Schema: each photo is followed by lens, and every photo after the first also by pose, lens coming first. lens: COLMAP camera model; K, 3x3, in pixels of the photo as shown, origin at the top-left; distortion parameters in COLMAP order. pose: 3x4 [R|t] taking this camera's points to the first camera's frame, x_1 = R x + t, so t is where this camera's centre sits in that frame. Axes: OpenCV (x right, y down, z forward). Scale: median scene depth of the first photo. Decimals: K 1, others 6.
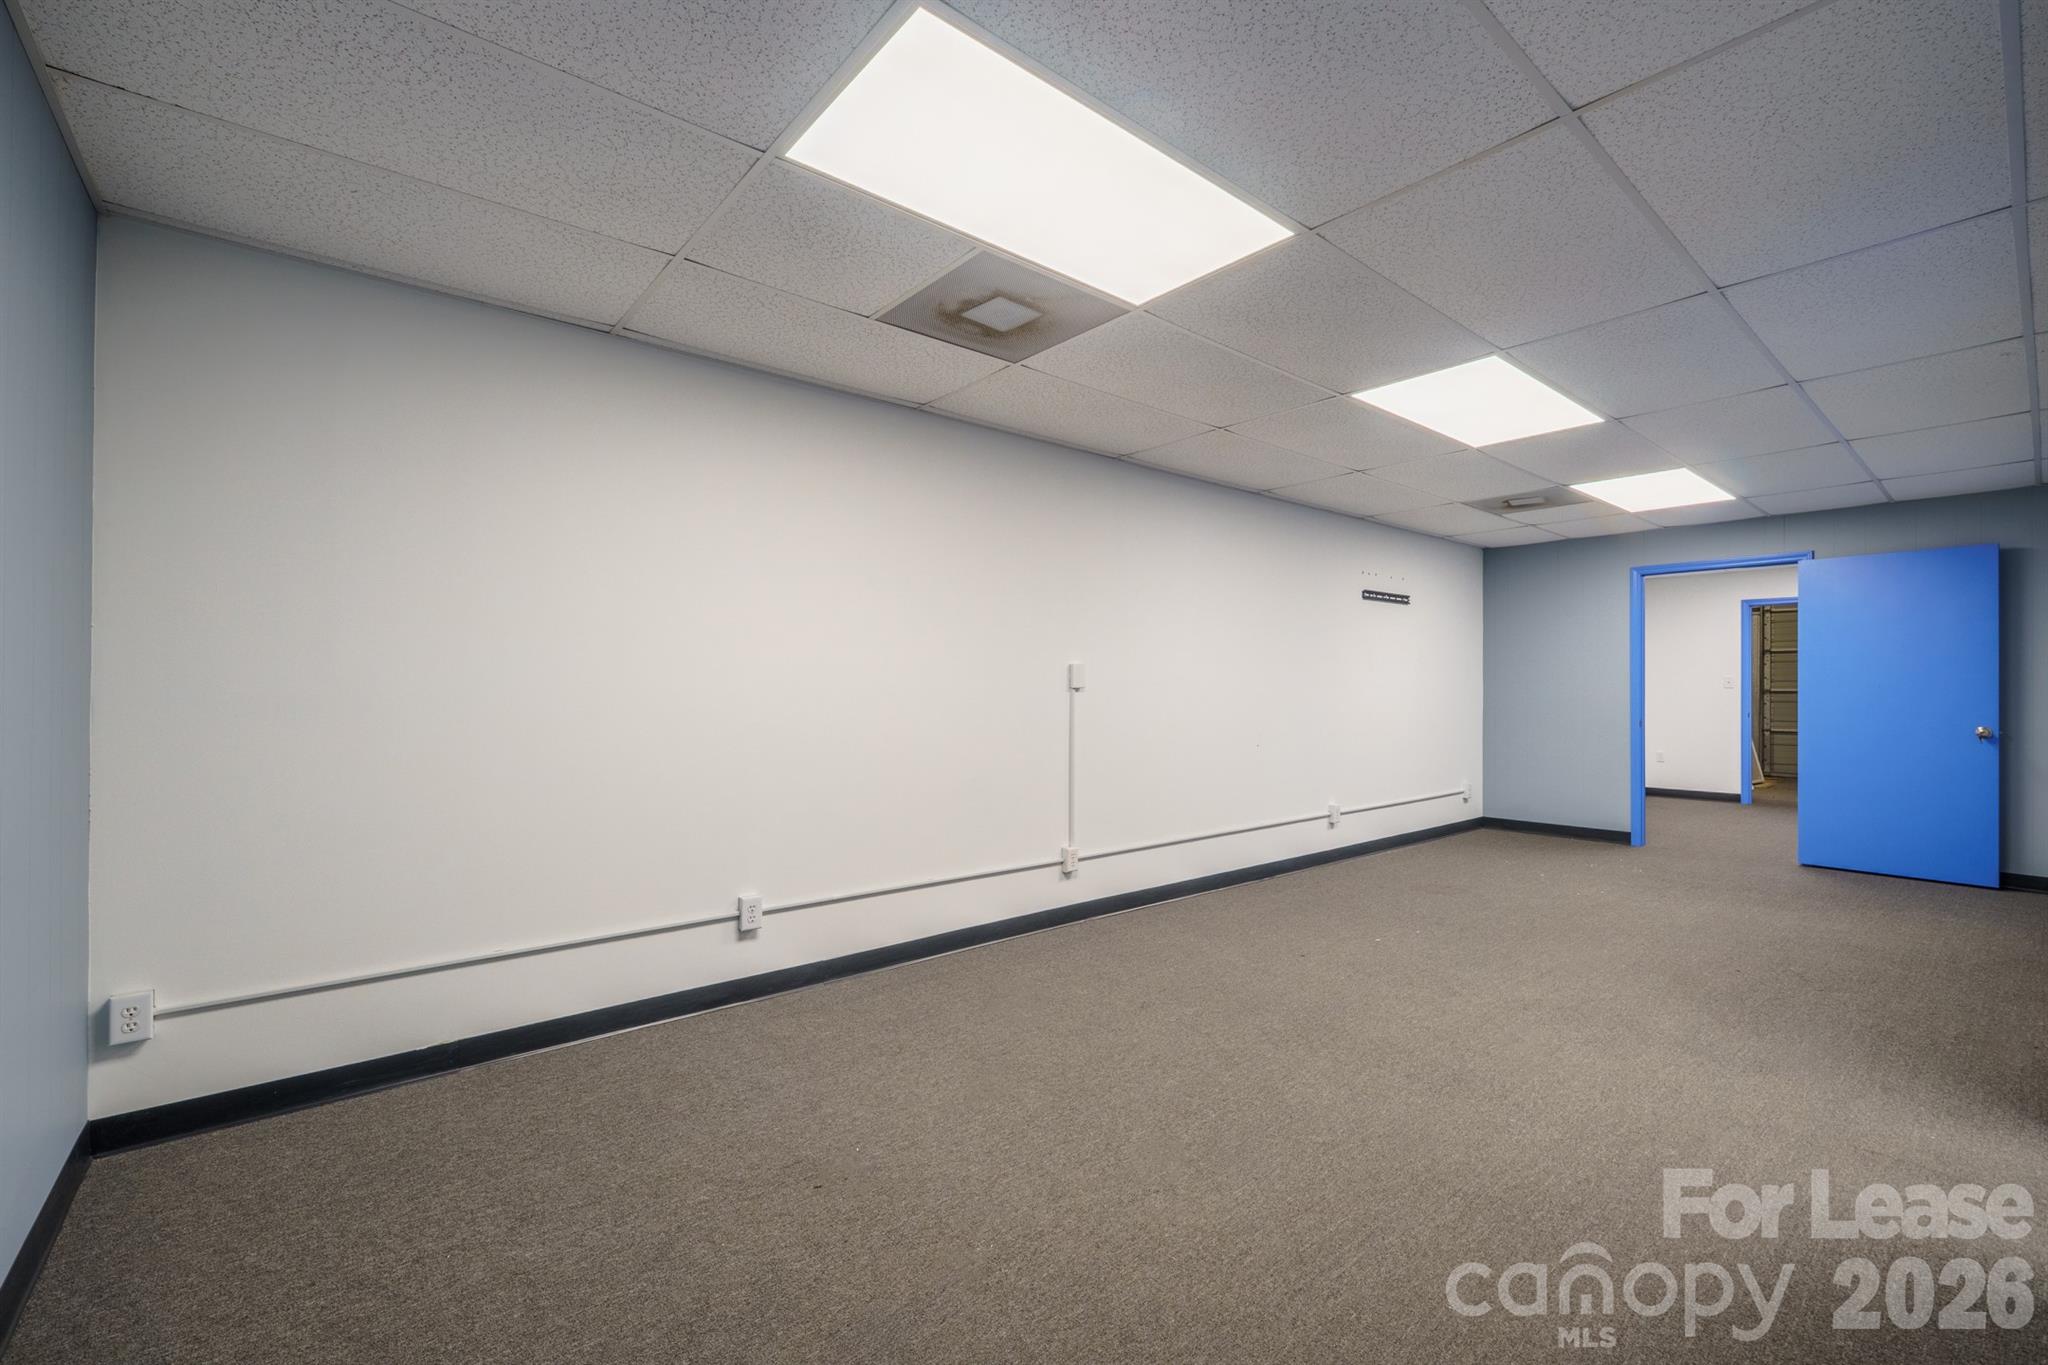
lens RADIAL K [[870.2, 0, 1025.5], [0, 870.2, 684.9], [0, 0, 1]] dist [-0.009339, -0.000597]
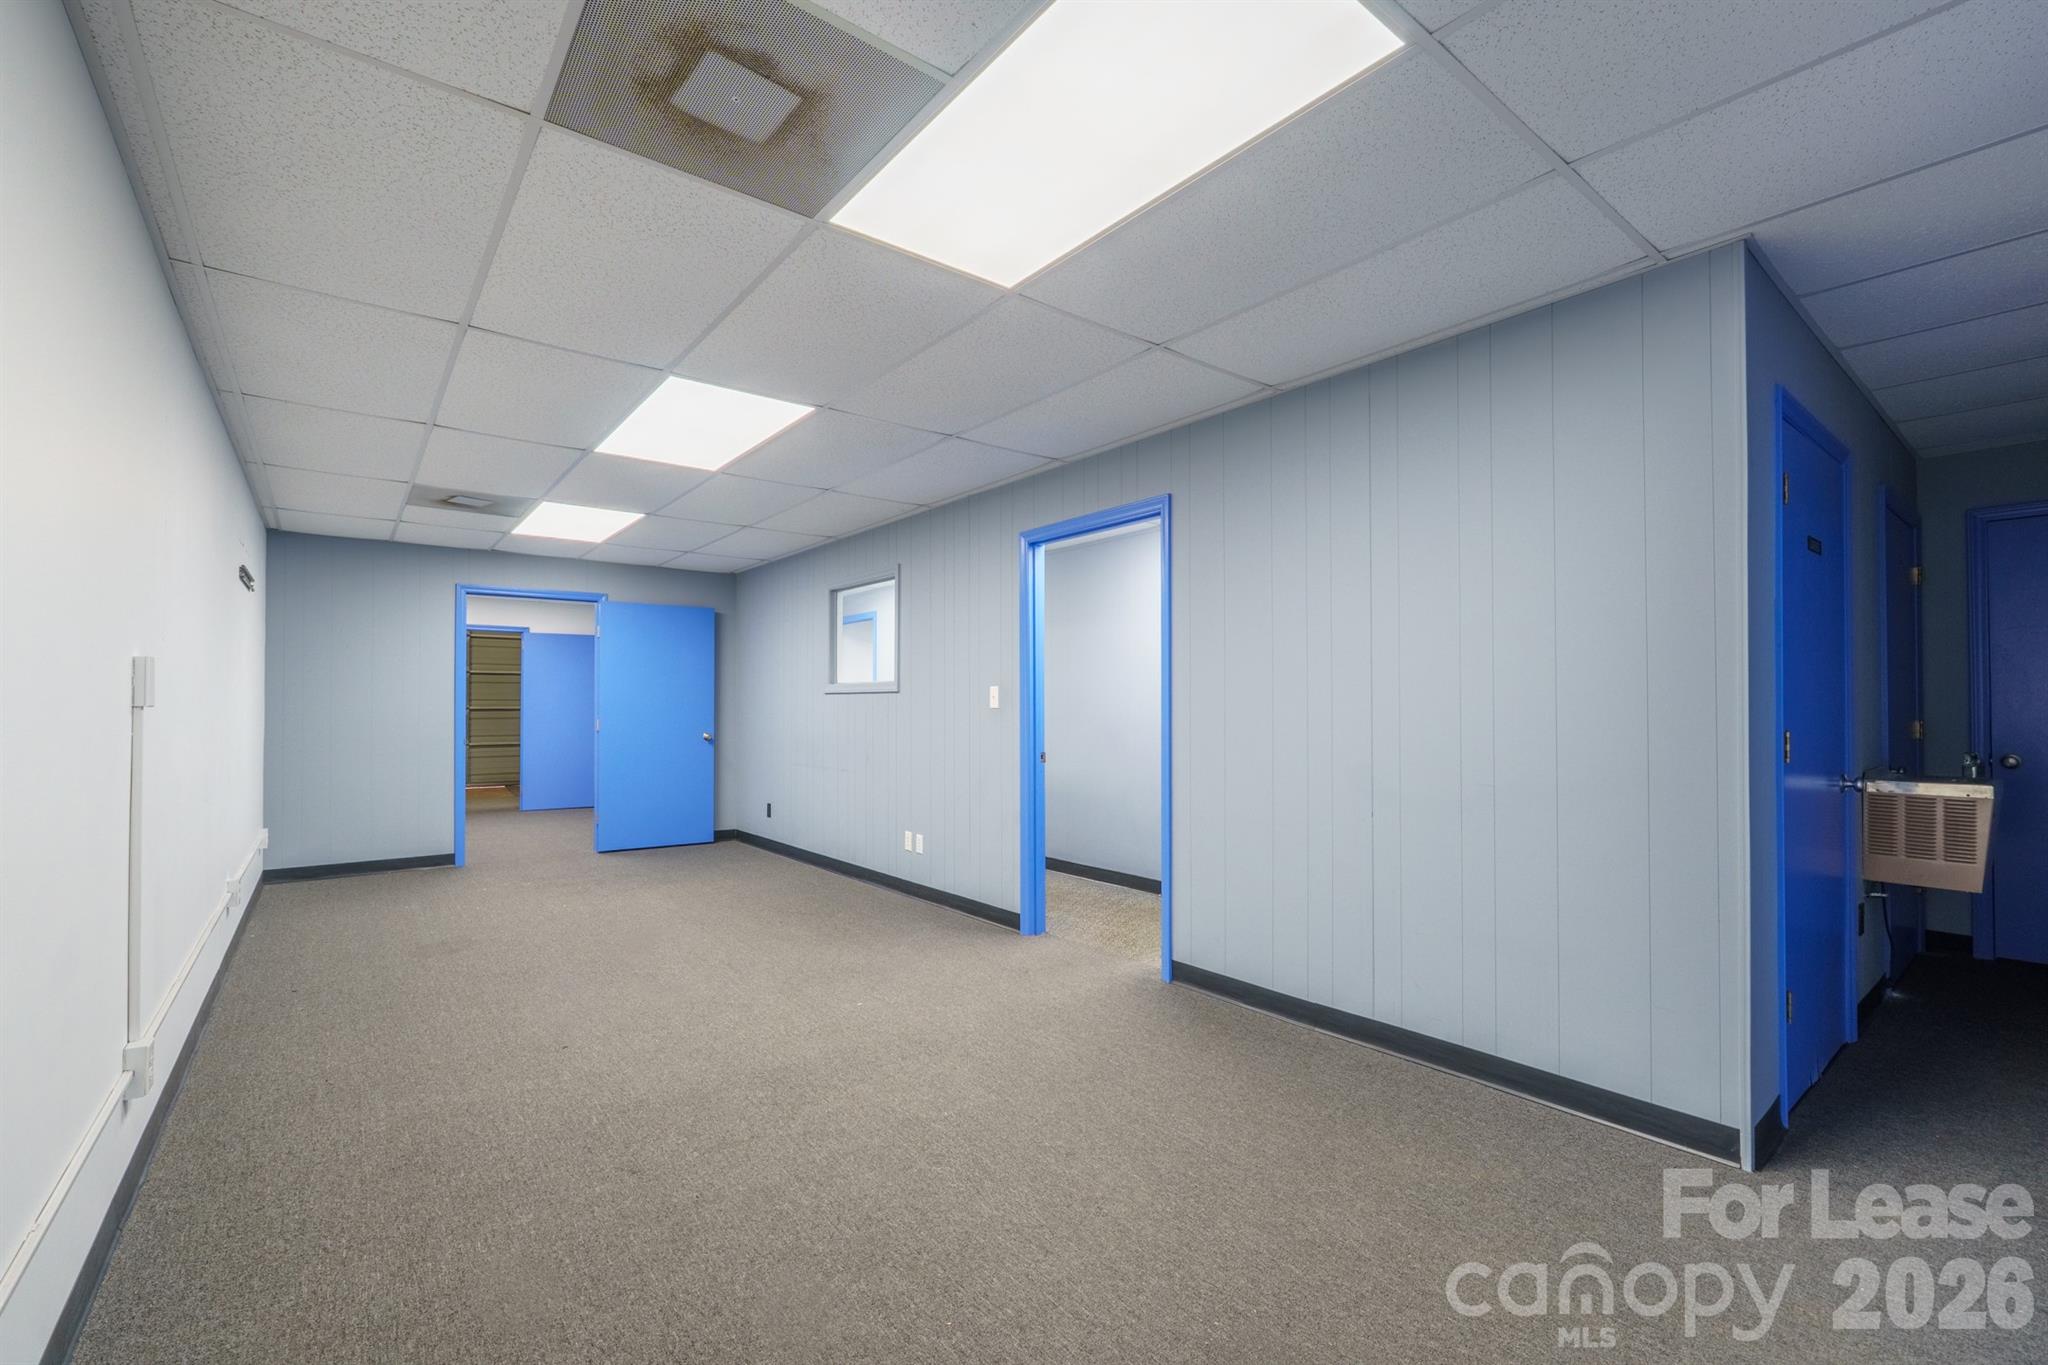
lens RADIAL K [[870.2, 0, 1026.6], [0, 870.2, 692.1], [0, 0, 1]] dist [-0.009339, -0.000597]
pose [[0.027456, 0.013981, 0.999525, -0.341394], [-0.000363, 0.999902, -0.013976, 0.001532], [-0.999623, 0.000021, 0.027458, 0.420720]]
